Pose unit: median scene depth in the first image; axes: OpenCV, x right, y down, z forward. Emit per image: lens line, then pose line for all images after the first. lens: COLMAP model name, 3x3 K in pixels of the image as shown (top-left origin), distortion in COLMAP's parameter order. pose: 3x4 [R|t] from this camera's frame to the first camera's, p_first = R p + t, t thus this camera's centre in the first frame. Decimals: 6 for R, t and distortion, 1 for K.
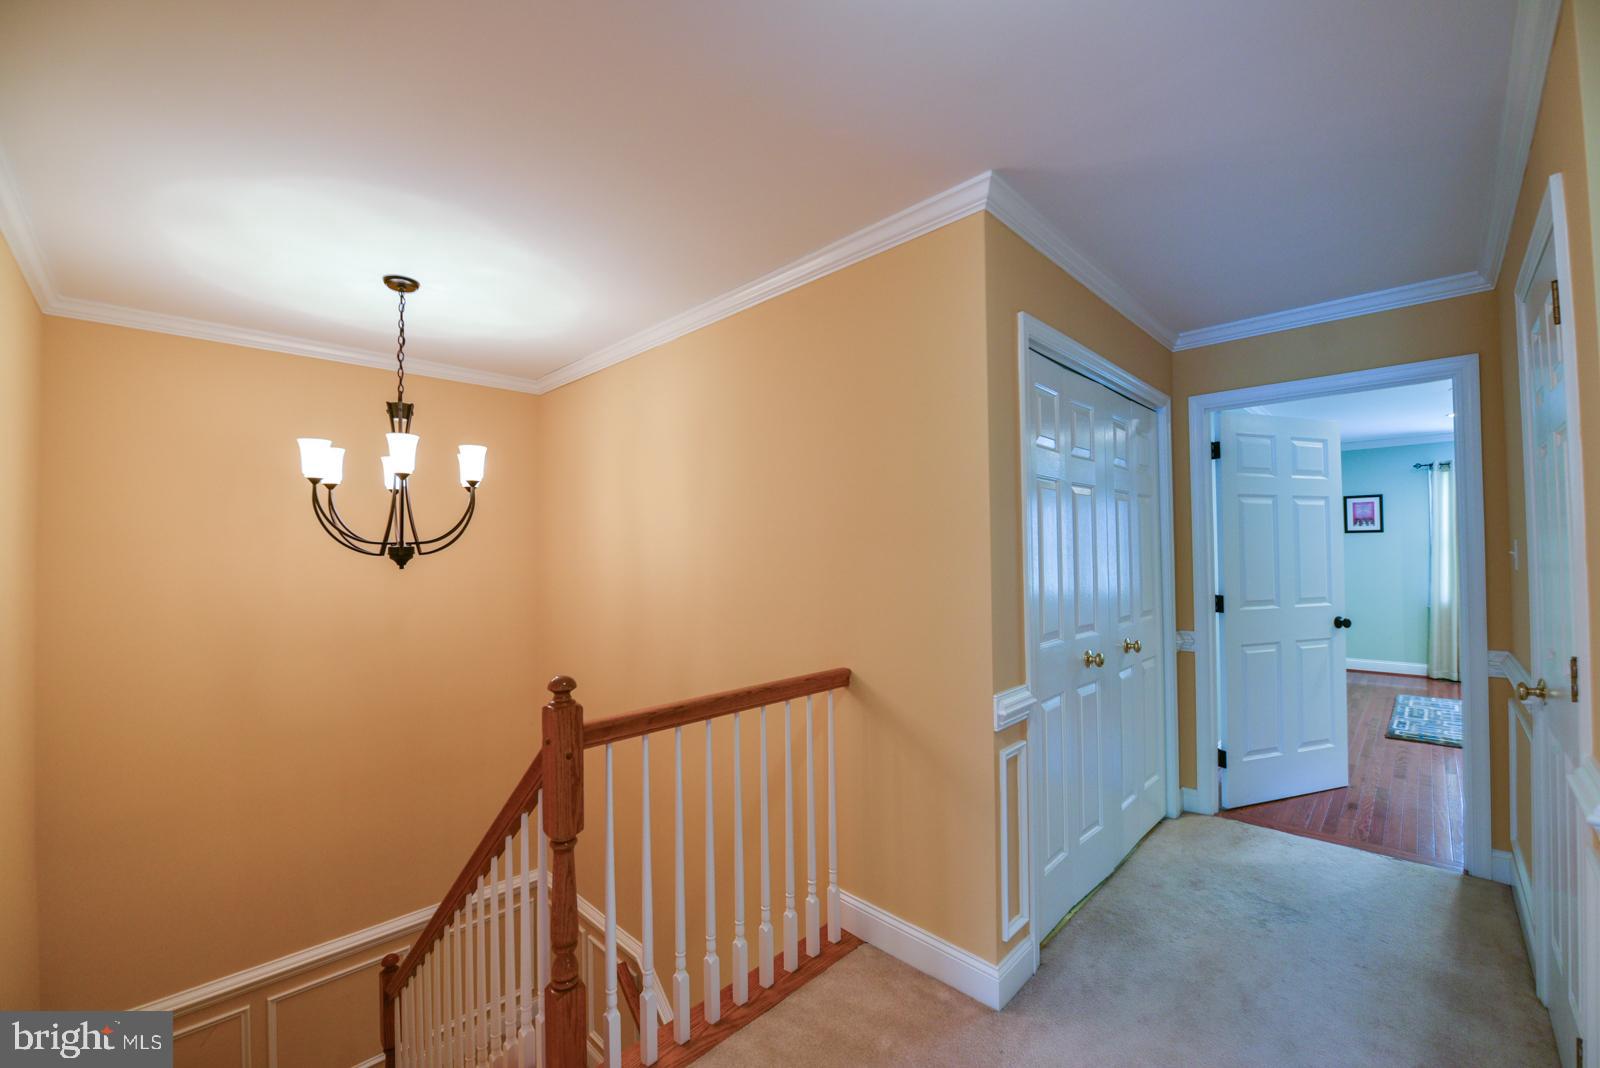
lens RADIAL K [[641.0, 0, 798.8], [0, 641.0, 537.0], [0, 0, 1]] dist [-0.016065, -0.001922]
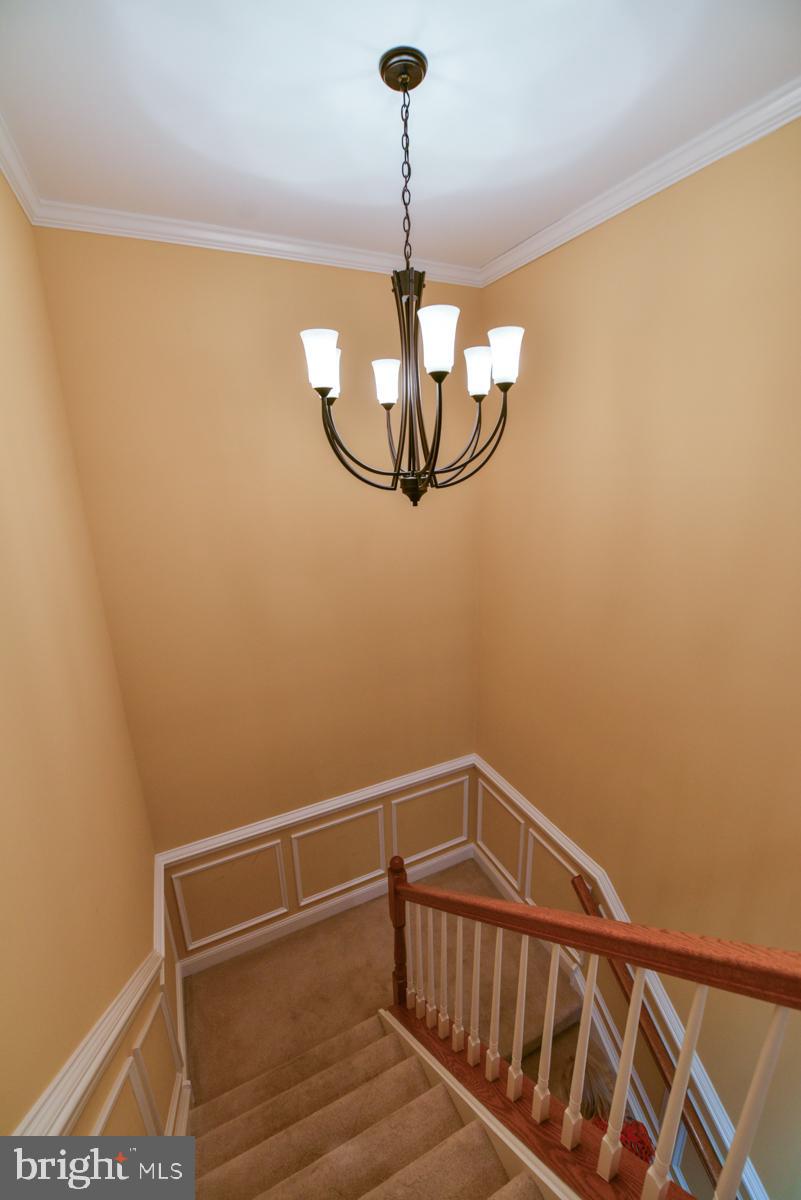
lens RADIAL K [[480.7, 0, 398.1], [0, 480.7, 598.6], [0, 0, 1]] dist [-0.016065, -0.001922]
pose [[0.938014, 0.084555, -0.336124, -0.421227], [0.021912, 0.953378, 0.300982, -0.021645], [0.345903, -0.289691, 0.892430, 0.405436]]
